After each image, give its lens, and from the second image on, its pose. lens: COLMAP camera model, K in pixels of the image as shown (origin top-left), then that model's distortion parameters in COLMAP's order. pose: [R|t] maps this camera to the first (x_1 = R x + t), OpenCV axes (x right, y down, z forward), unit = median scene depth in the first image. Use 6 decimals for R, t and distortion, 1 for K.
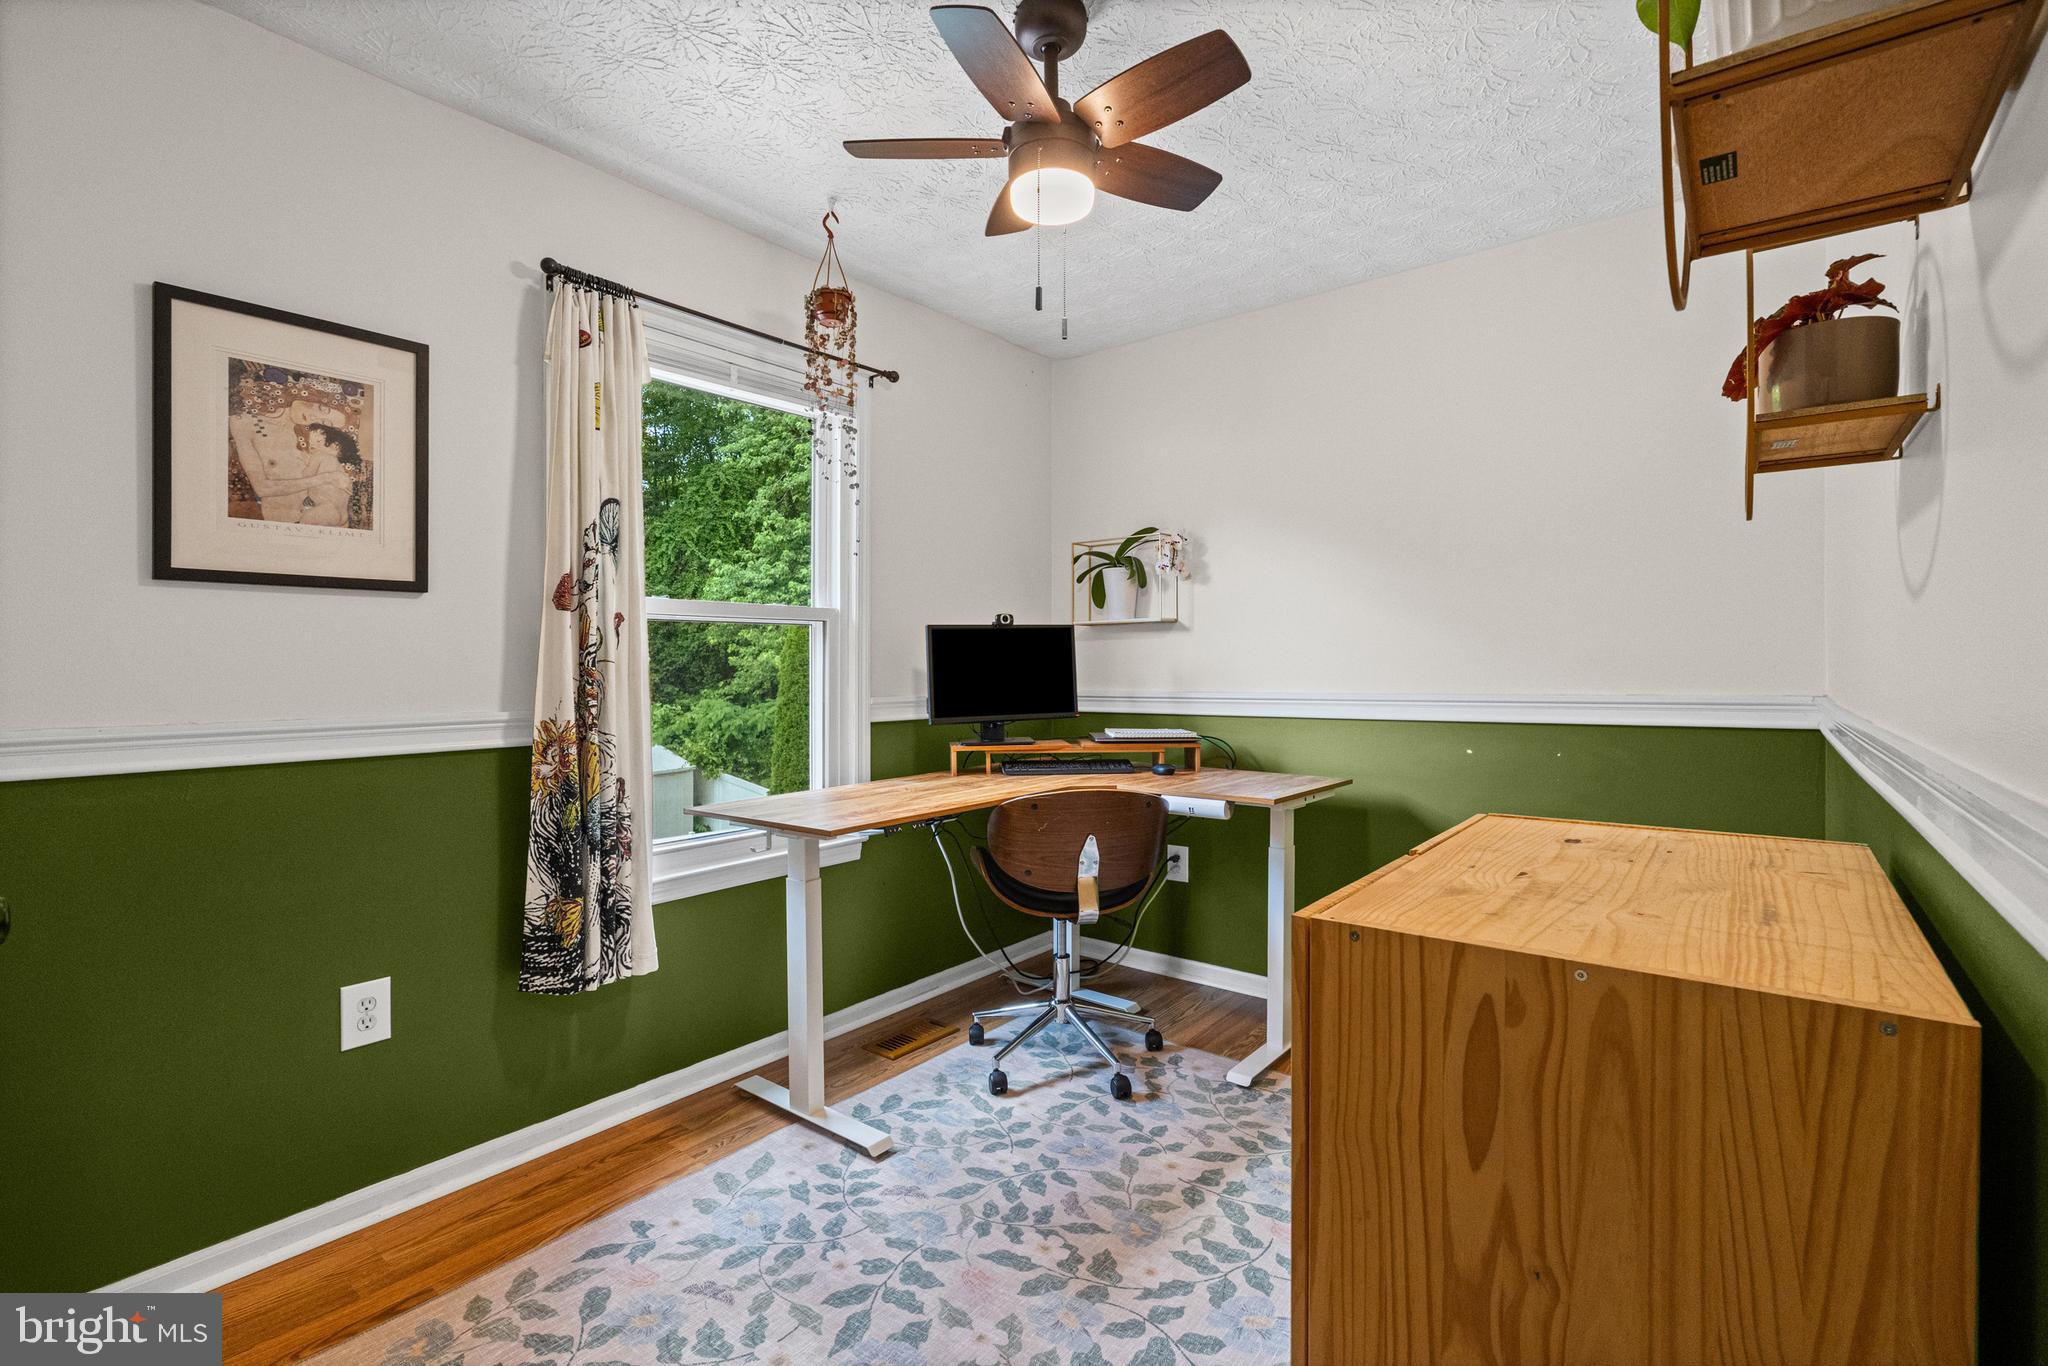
lens RADIAL K [[919.4, 0, 1029.1], [0, 919.4, 678.1], [0, 0, 1]] dist [-0.009058, 0.001971]
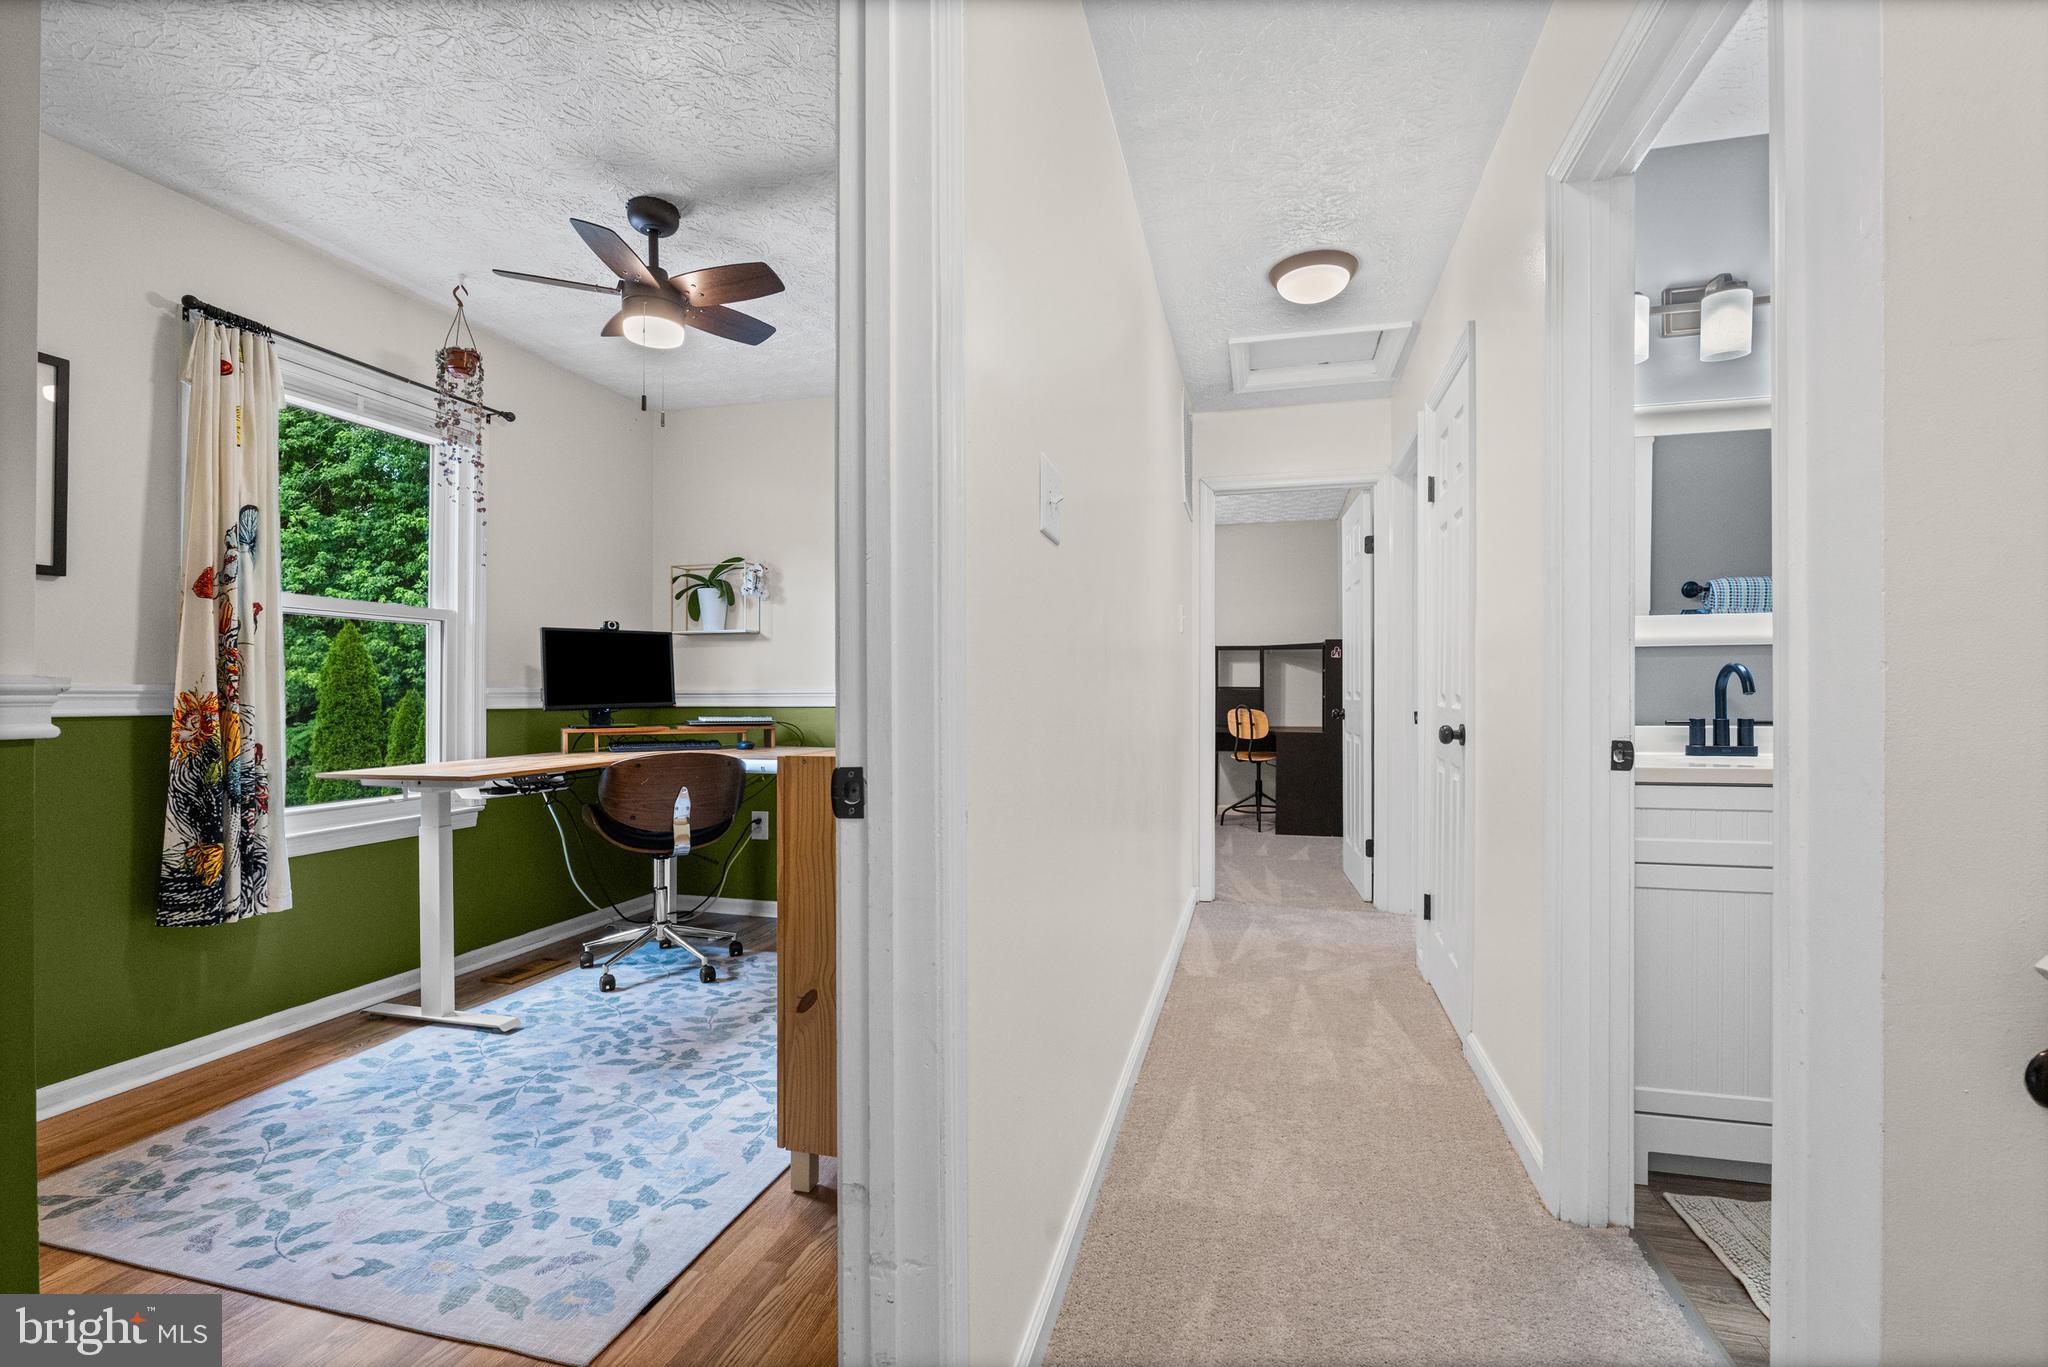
lens RADIAL K [[919.4, 0, 1020.2], [0, 919.4, 705.3], [0, 0, 1]] dist [-0.009058, 0.001971]
pose [[0.919349, 0.002159, 0.393437, -0.009845], [-0.001217, 0.999996, -0.002645, 0.065086], [-0.393441, 0.001953, 0.919348, -0.484265]]
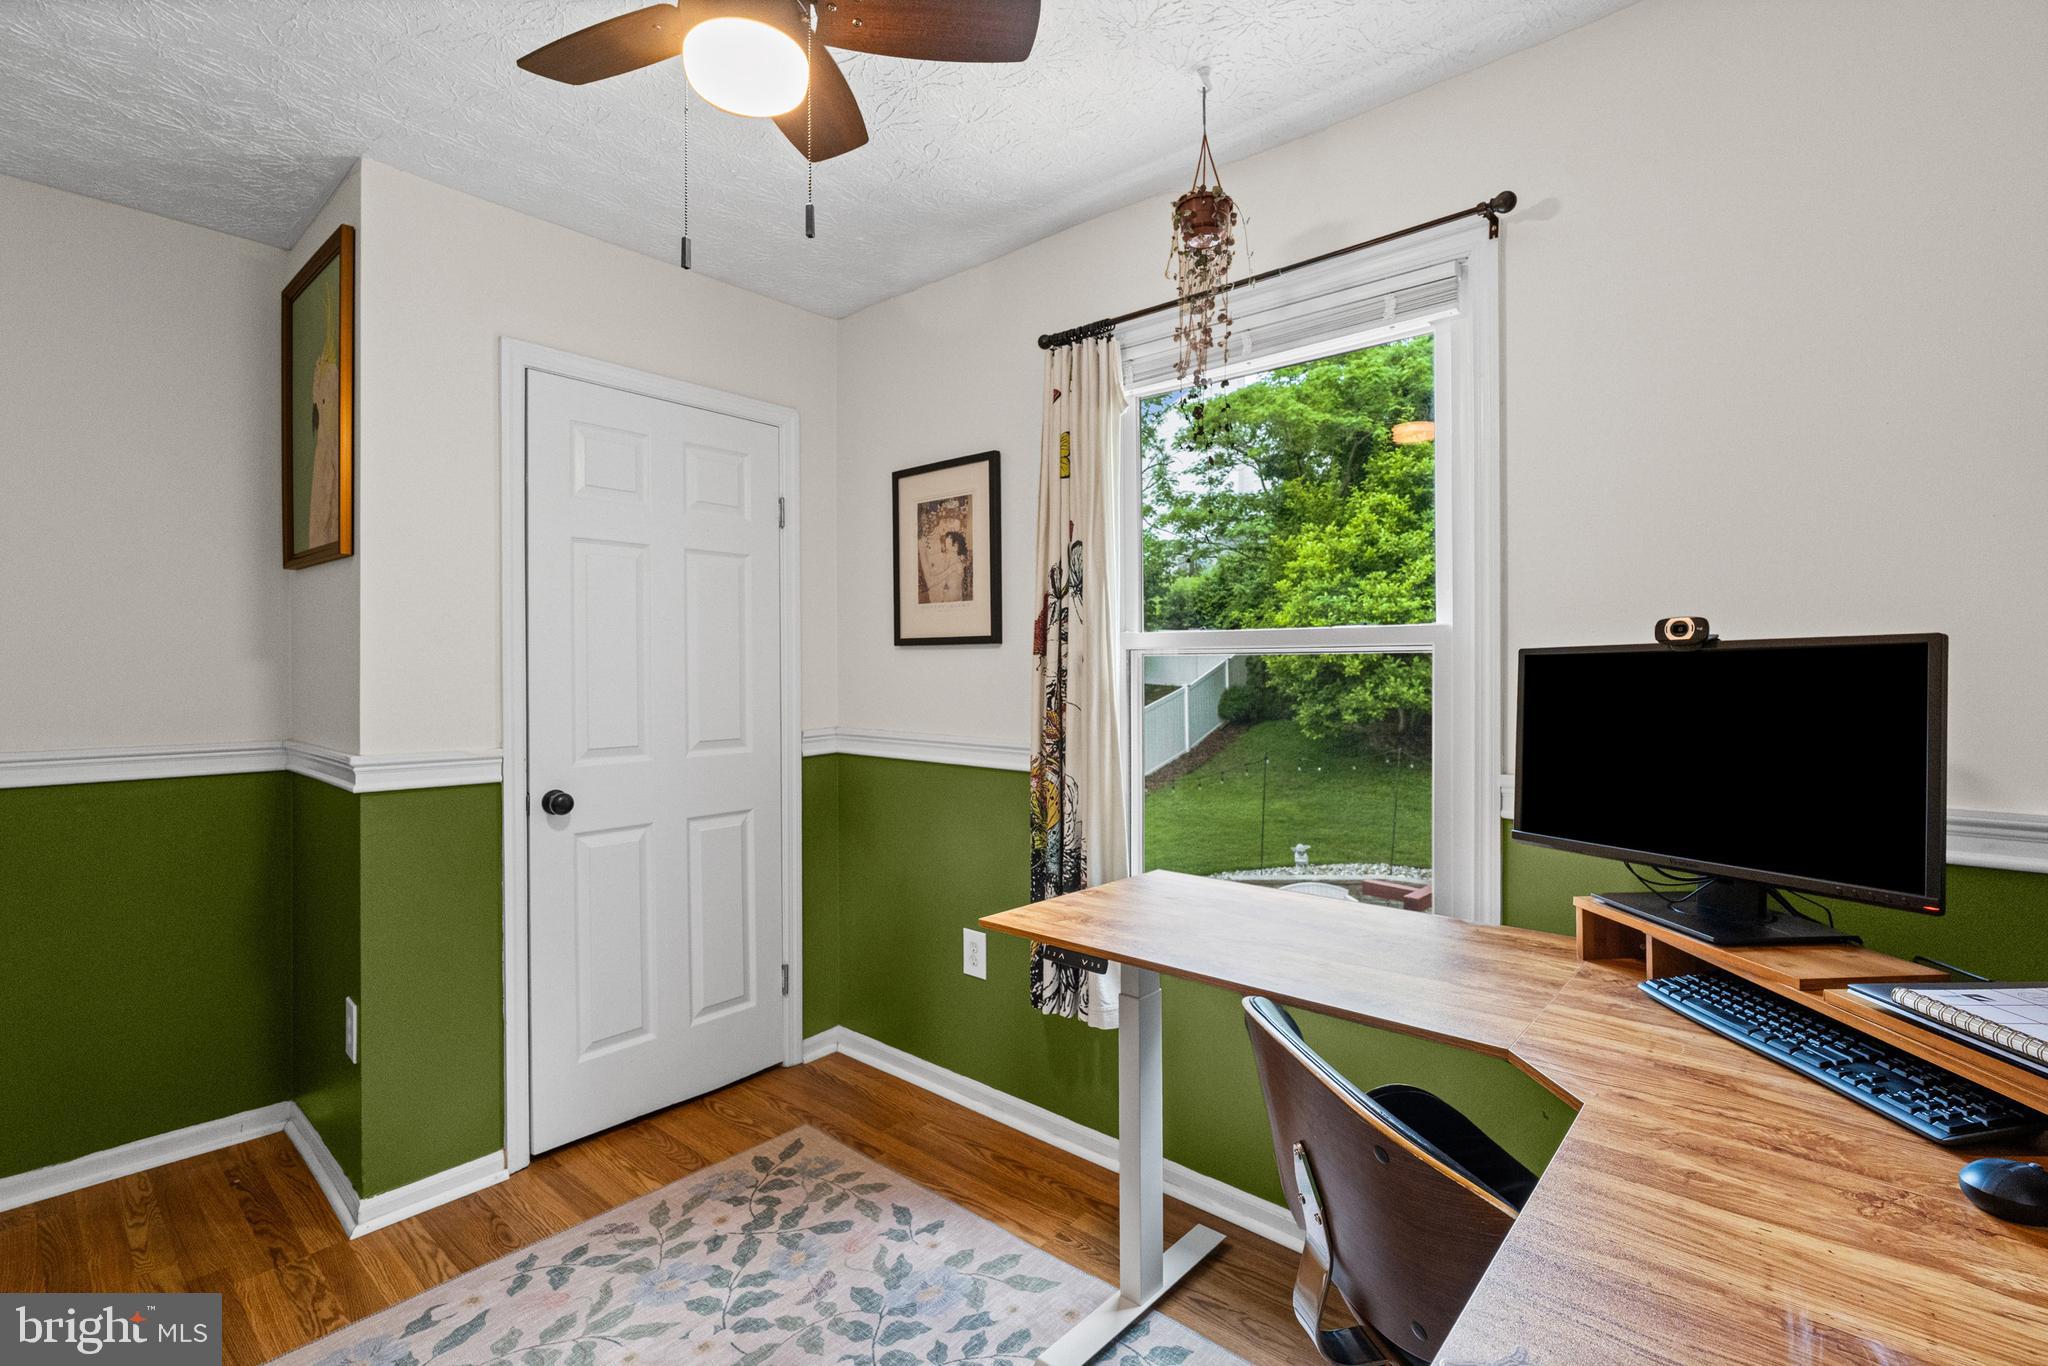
lens RADIAL K [[919.4, 0, 1020.9], [0, 919.4, 670.3], [0, 0, 1]] dist [-0.009058, 0.001971]
pose [[-0.045433, 0.007681, -0.998938, 0.587176], [-0.015832, 0.999839, 0.008408, -0.063705], [0.998842, 0.016197, -0.045304, 1.030960]]
